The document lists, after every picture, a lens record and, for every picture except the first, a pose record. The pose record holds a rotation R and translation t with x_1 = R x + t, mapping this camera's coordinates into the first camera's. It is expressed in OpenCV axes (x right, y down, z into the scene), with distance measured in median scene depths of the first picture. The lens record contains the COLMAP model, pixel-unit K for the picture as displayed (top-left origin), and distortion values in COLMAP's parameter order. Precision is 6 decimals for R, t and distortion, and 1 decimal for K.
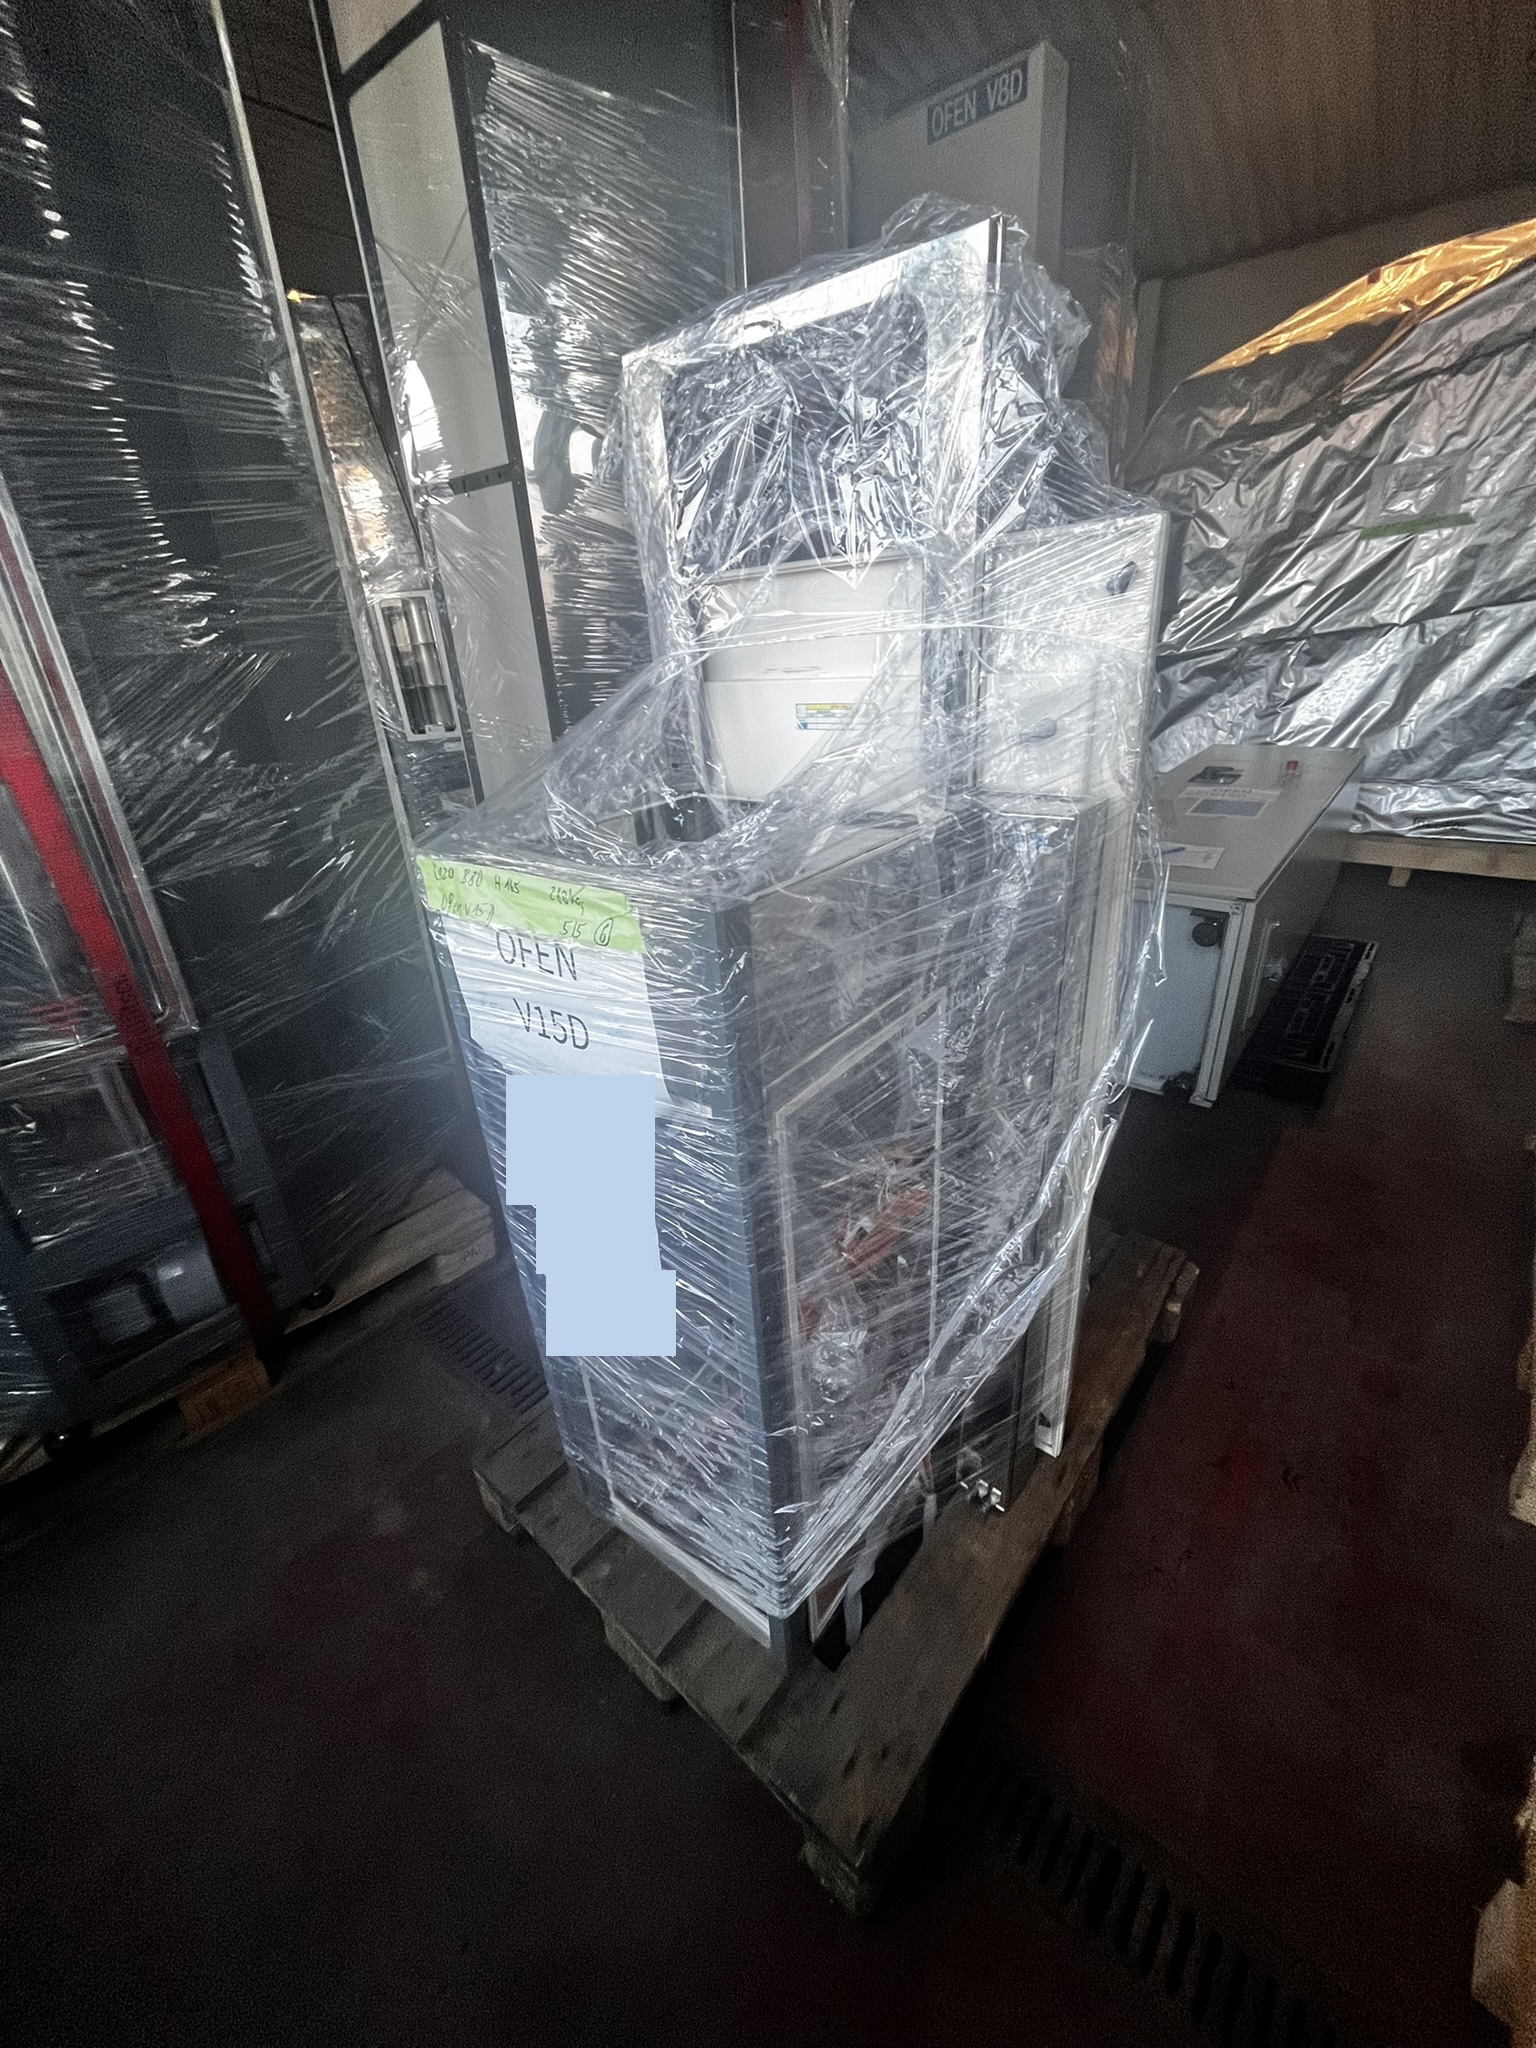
lens RADIAL K [[821.6, 0, 768.0], [0, 821.6, 1031.2], [0, 0, 1]] dist [-0.003681, -0.000641]
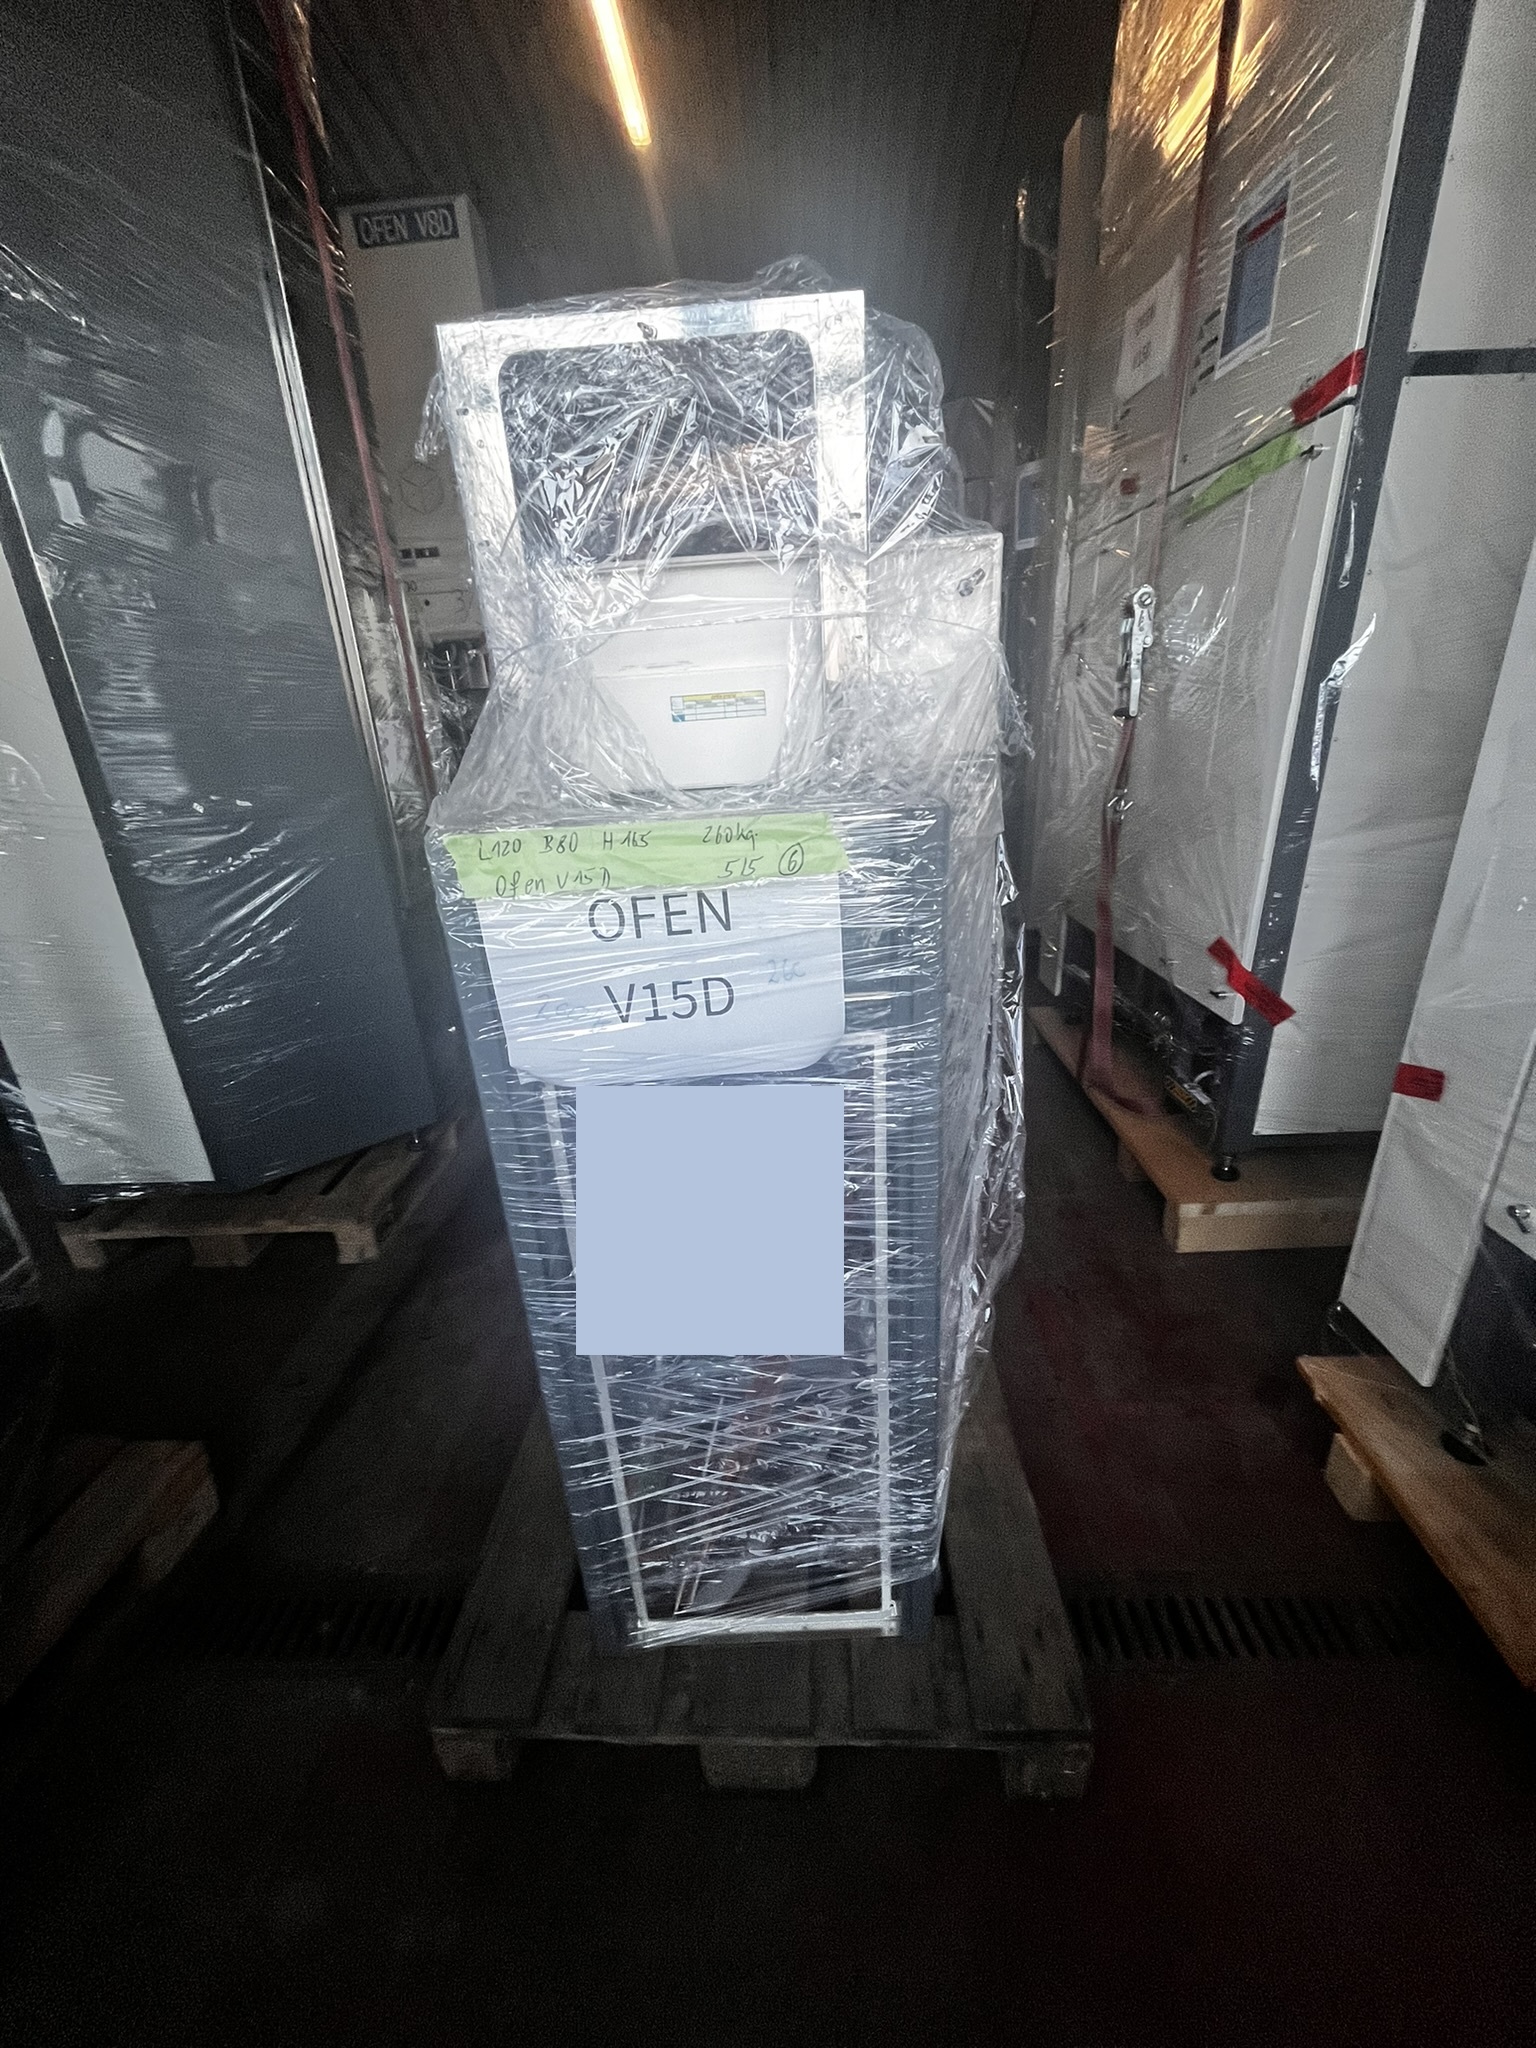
lens RADIAL K [[821.6, 0, 768.0], [0, 821.6, 1031.2], [0, 0, 1]] dist [-0.003681, -0.000641]
pose [[0.787309, -0.214212, 0.578150, -0.698983], [0.279829, 0.959712, -0.025477, 0.076624], [-0.549400, 0.181842, 0.815532, 0.225004]]
